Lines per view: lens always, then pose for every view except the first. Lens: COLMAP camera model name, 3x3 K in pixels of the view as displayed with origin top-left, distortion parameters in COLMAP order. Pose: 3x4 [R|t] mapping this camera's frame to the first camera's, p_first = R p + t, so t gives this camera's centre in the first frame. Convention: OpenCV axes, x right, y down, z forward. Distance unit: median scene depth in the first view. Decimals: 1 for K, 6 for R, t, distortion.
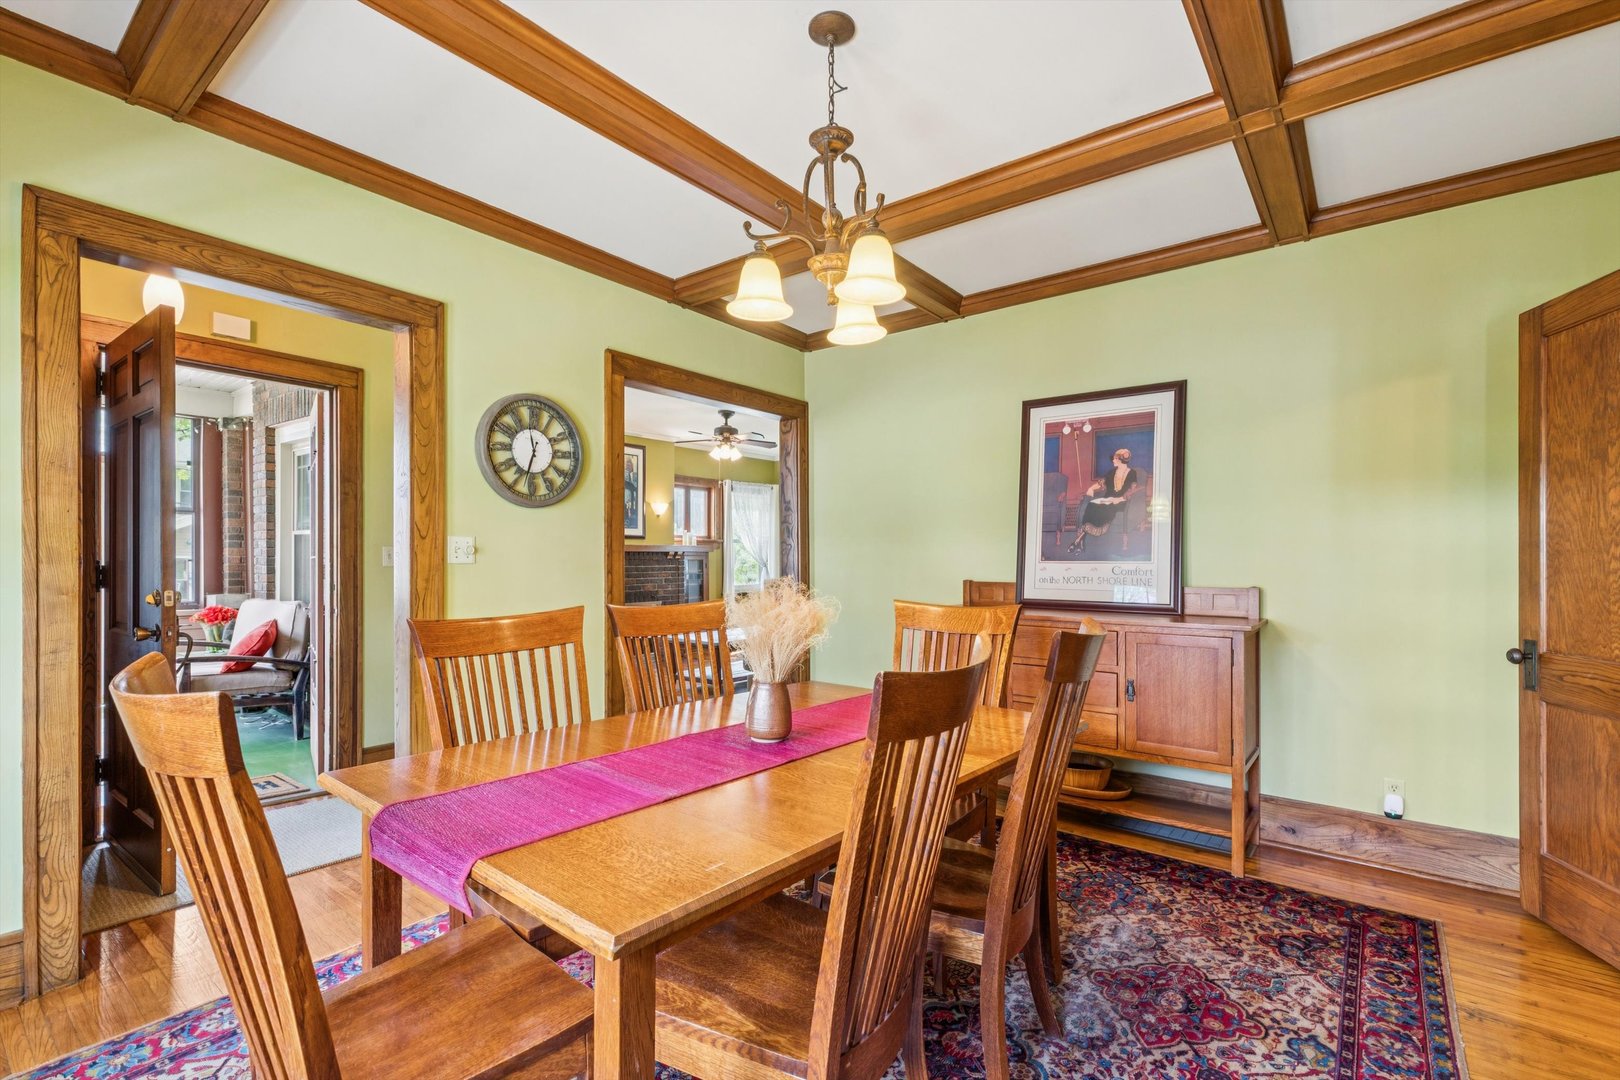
lens RADIAL K [[732.5, 0, 804.8], [0, 732.5, 561.7], [0, 0, 1]] dist [0.001037, 0.000141]
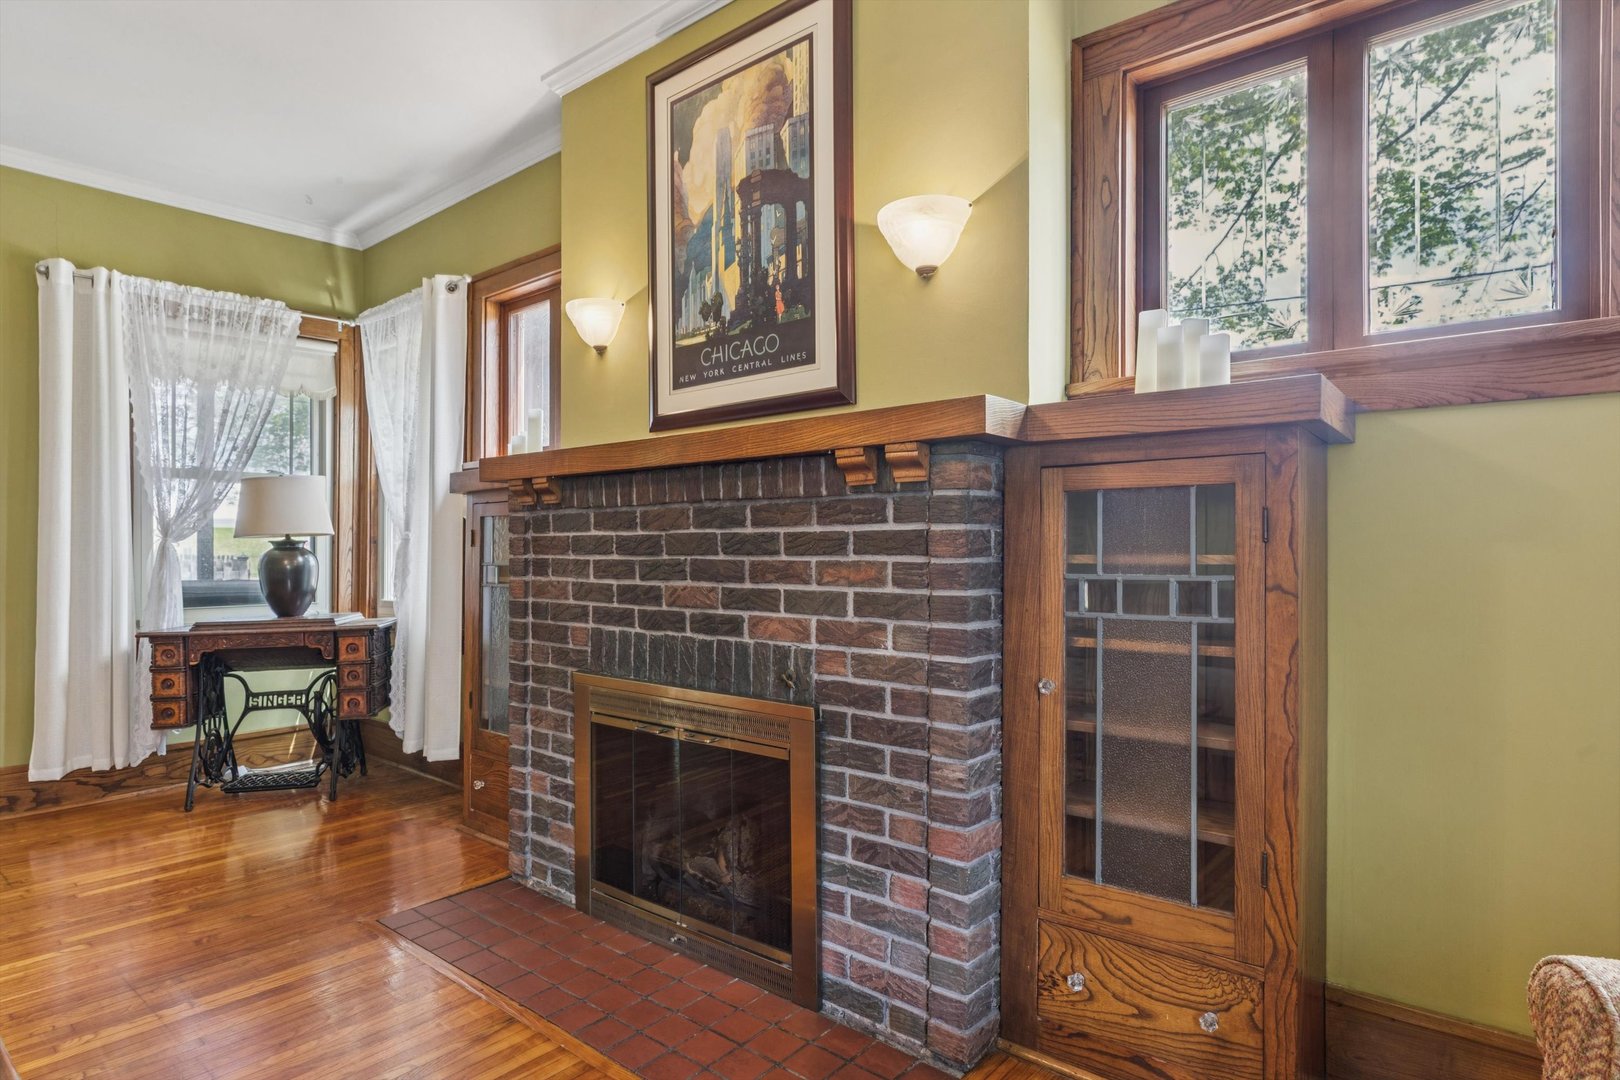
lens RADIAL K [[874.9, 0, 810.0], [0, 874.9, 540.0], [0, 0, 1]] dist [-0.001880, -0.000061]
pose [[-0.044077, -0.012766, -0.998947, 0.106982], [-0.006395, 0.999901, -0.012496, 0.035624], [0.999008, 0.005837, -0.044154, 3.006737]]
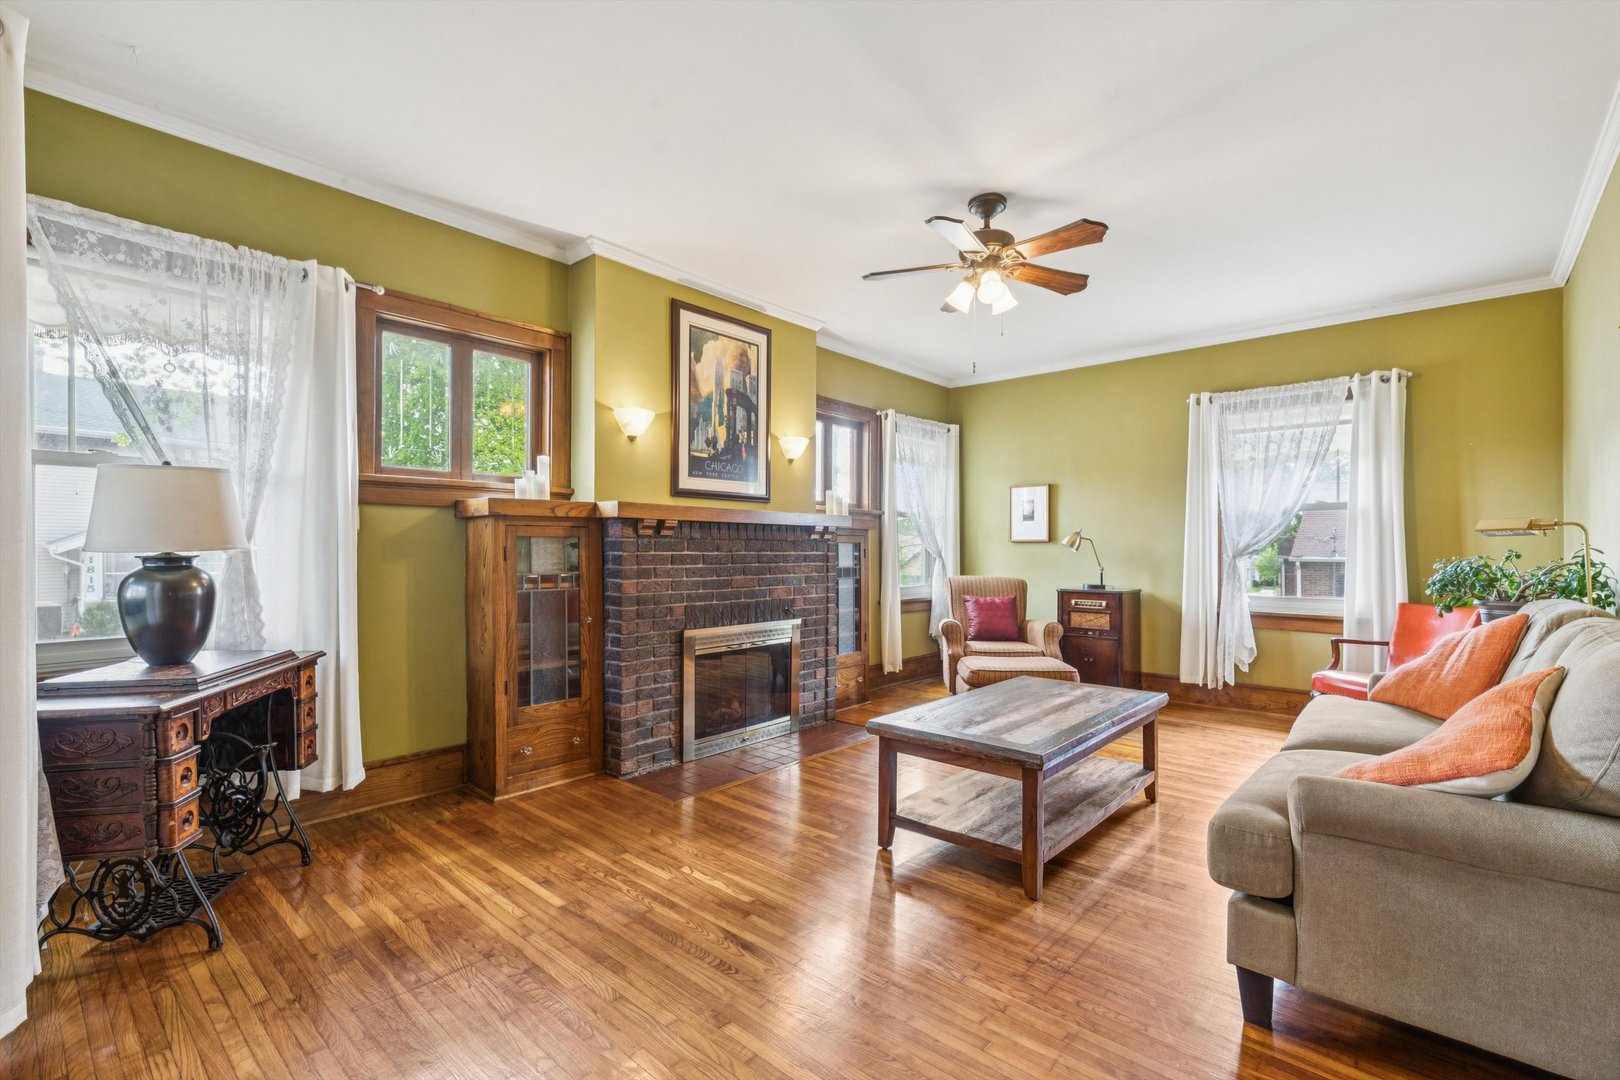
lens RADIAL K [[731.1, 0, 810.0], [0, 731.1, 540.0], [0, 0, 1]] dist [-0.000252, -0.000149]
pose [[0.997901, -0.001802, -0.064740, -0.462998], [0.000389, 0.999762, -0.021830, 0.024749], [0.064764, 0.021759, 0.997663, 1.405236]]
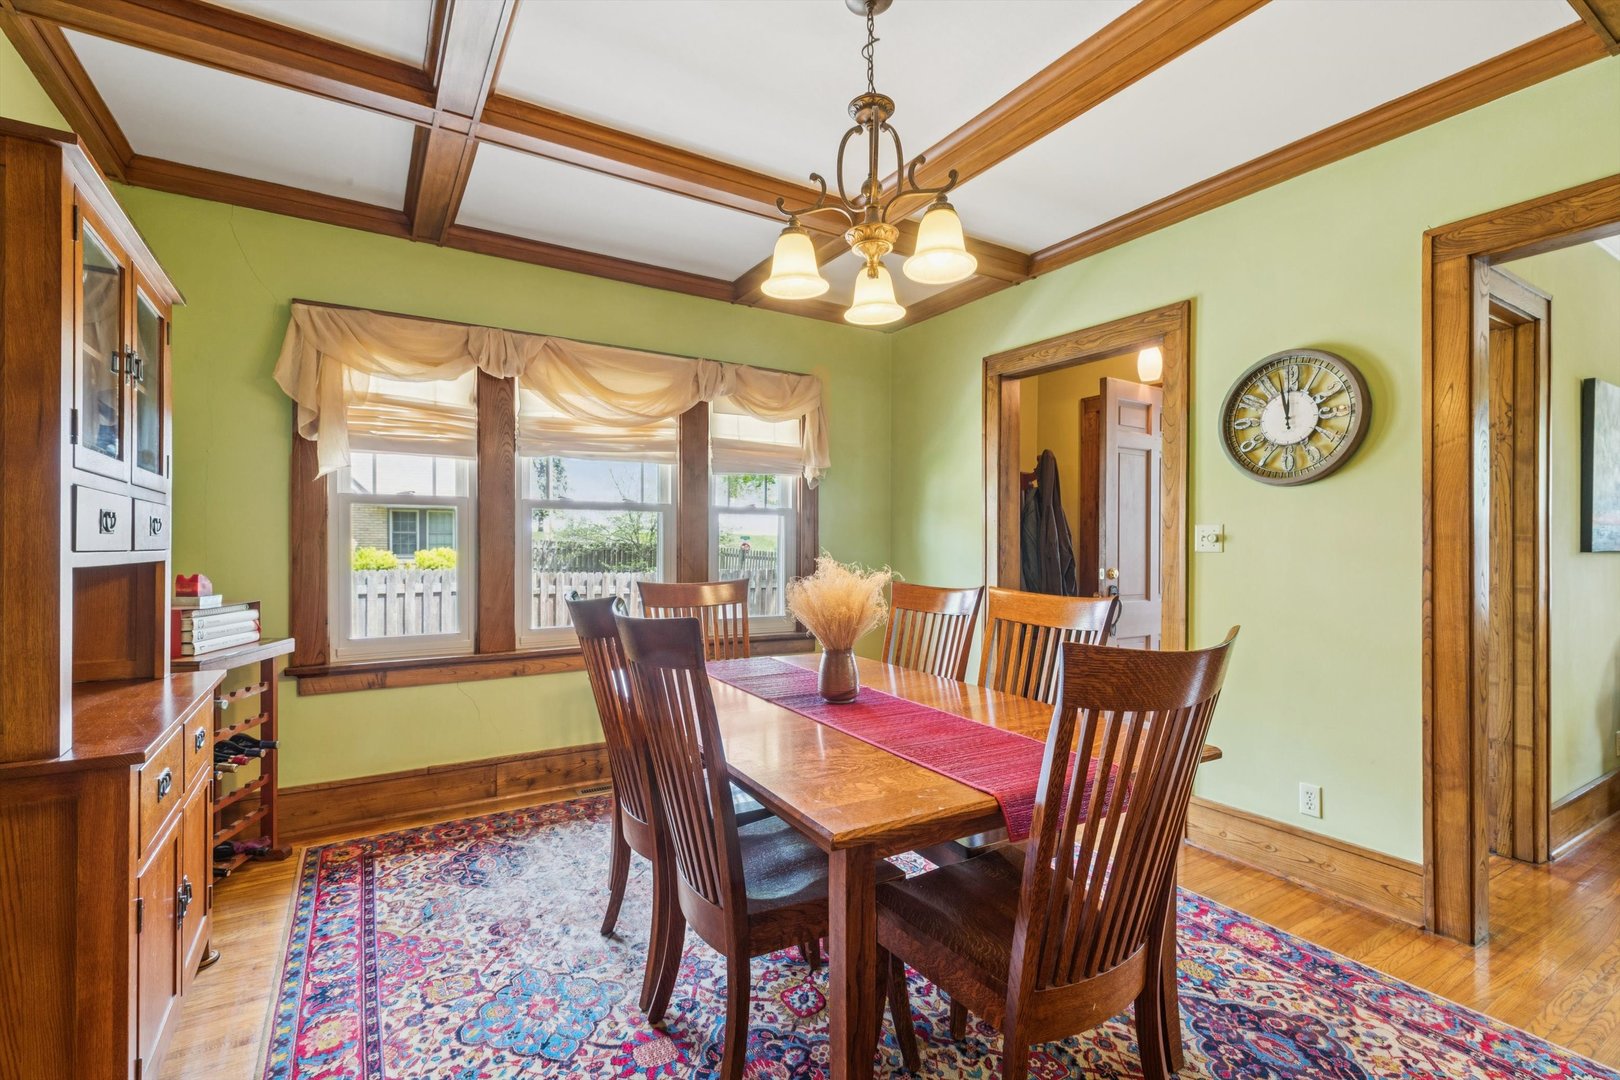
lens RADIAL K [[730.3, 0, 810.0], [0, 730.3, 540.0], [0, 0, 1]] dist [0.001807, 0.000180]
pose [[-0.344800, -0.009544, -0.938628, 0.688298], [-0.011742, 0.999914, -0.005854, -0.000505], [0.938603, 0.009003, -0.344883, 0.884356]]
